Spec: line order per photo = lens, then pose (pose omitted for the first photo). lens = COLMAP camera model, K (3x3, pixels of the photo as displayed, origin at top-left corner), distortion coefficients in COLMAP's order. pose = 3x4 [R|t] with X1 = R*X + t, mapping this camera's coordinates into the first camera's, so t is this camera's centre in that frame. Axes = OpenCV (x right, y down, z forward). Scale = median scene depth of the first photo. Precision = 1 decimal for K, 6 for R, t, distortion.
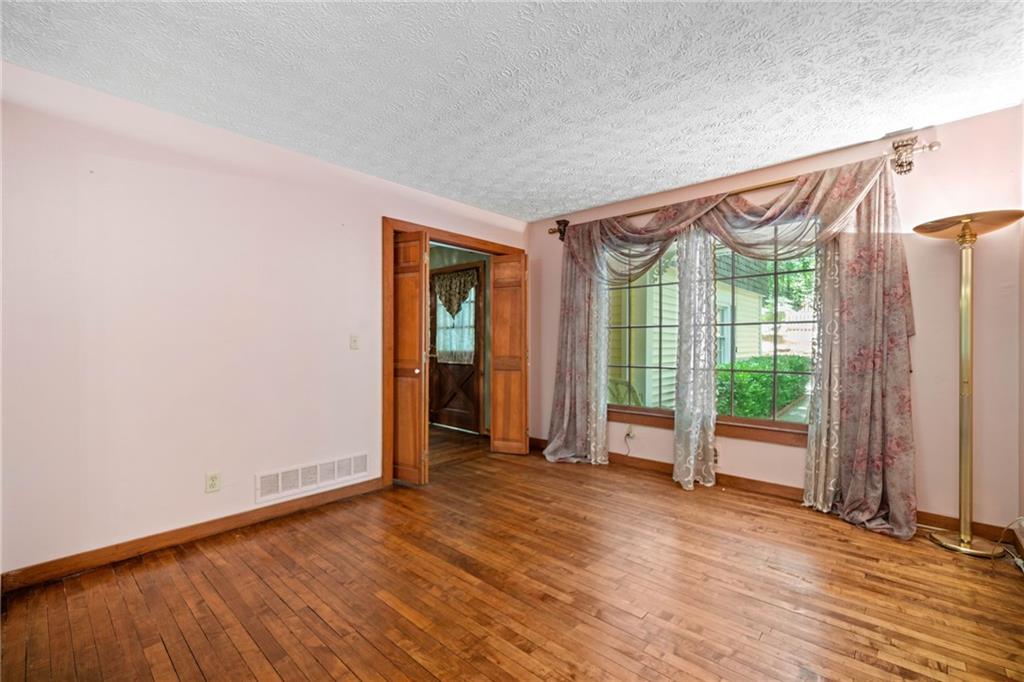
lens RADIAL K [[432.8, 0, 507.4], [0, 432.8, 346.9], [0, 0, 1]] dist [-0.000628, 0.000547]
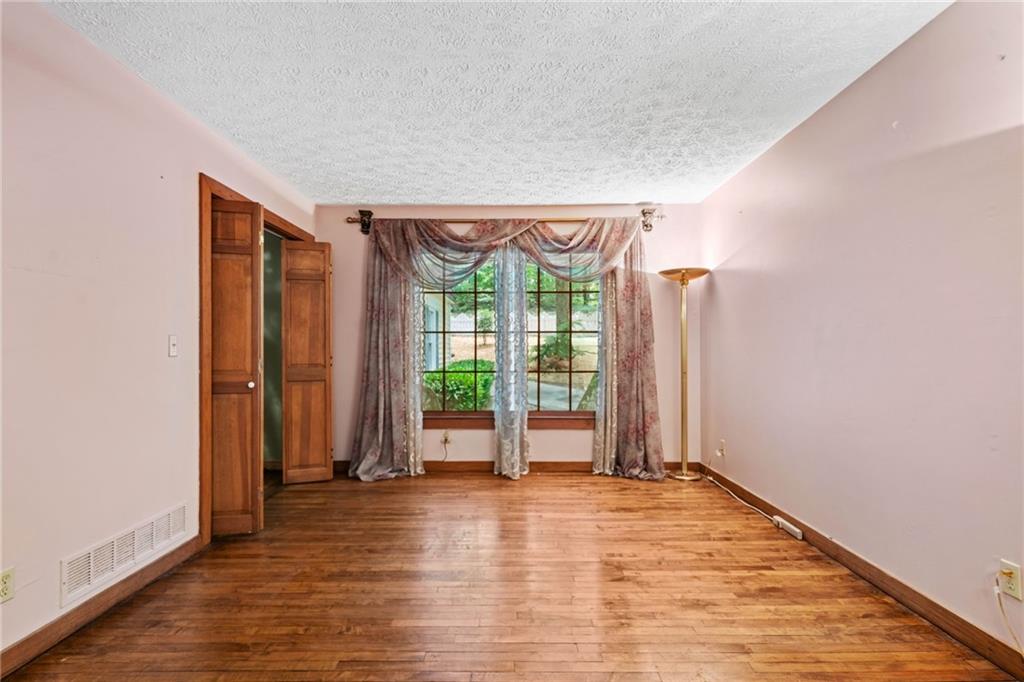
lens RADIAL K [[517.8, 0, 504.7], [0, 517.8, 349.8], [0, 0, 1]] dist [-0.000746, -0.000159]
pose [[0.745921, -0.001623, 0.666032, -0.480339], [0.006027, 0.999973, -0.004314, 0.000781], [-0.666007, 0.007232, 0.745911, 0.019041]]
